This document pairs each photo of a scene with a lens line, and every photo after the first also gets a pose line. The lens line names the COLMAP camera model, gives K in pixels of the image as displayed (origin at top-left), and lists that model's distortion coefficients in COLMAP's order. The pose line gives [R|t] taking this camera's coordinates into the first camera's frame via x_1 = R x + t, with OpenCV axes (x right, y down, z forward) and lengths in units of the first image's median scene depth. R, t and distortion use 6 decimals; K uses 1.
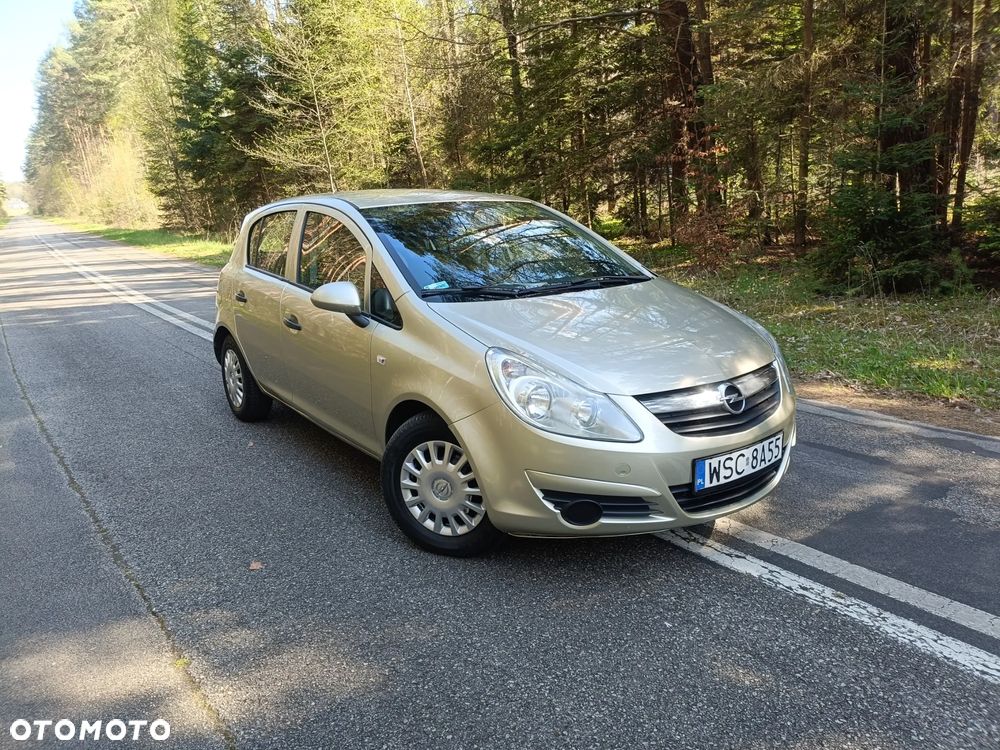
lens RADIAL K [[729.8, 0, 499.9], [0, 729.8, 379.4], [0, 0, 1]] dist [0.033393, -0.021865]
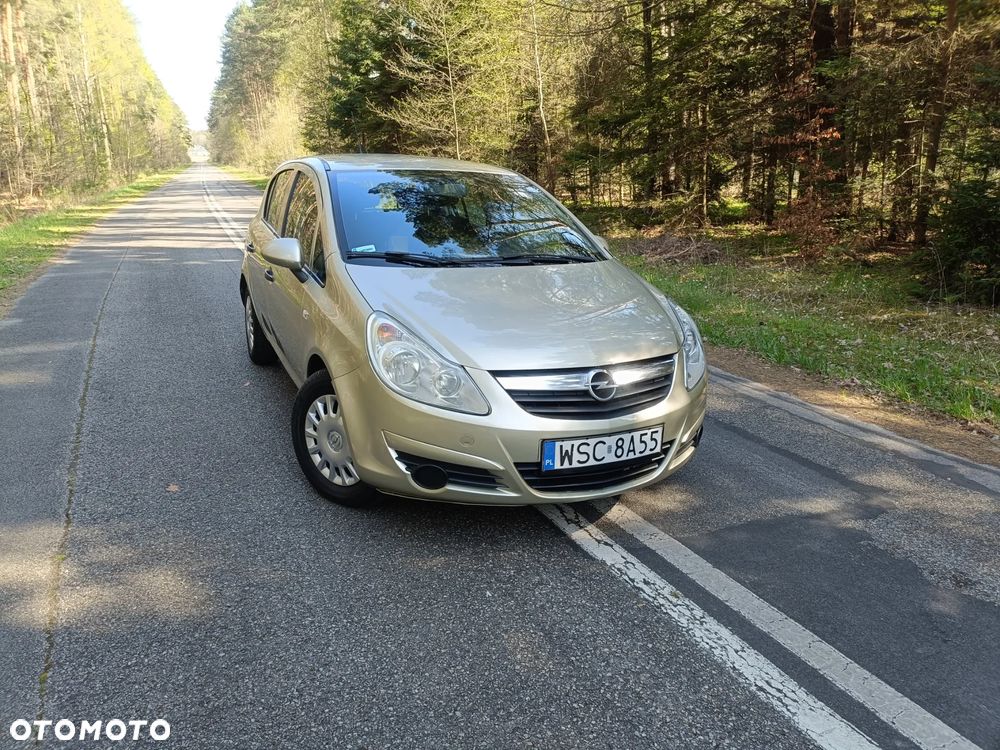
lens RADIAL K [[729.8, 0, 500.6], [0, 729.8, 379.5], [0, 0, 1]] dist [0.033393, -0.021865]
pose [[0.979168, 0.110906, -0.170089, 0.321039], [-0.104455, 0.993445, 0.046443, -0.012309], [0.174125, -0.027708, 0.984334, -0.001427]]
